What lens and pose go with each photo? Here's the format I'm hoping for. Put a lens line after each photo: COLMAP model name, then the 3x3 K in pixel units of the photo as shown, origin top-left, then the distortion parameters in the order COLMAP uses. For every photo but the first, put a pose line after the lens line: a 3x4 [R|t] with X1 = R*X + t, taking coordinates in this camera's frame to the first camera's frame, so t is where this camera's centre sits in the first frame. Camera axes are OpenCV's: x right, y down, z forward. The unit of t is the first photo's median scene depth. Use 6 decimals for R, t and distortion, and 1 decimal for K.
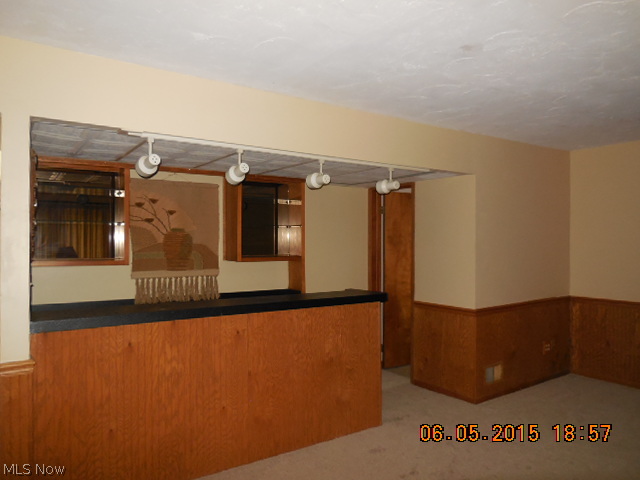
lens RADIAL K [[461.3, 0, 320.0], [0, 461.3, 240.0], [0, 0, 1]] dist [-0.027860, 0.000344]
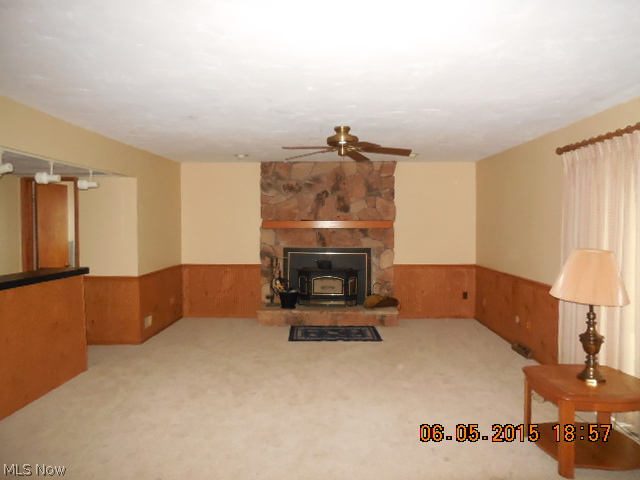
lens RADIAL K [[461.3, 0, 320.0], [0, 461.3, 240.0], [0, 0, 1]] dist [-0.027860, 0.000344]
pose [[0.583613, -0.028210, 0.811542, -0.384489], [-0.000510, 0.999383, 0.035107, -0.004648], [-0.812032, -0.020902, 0.583238, -0.203330]]
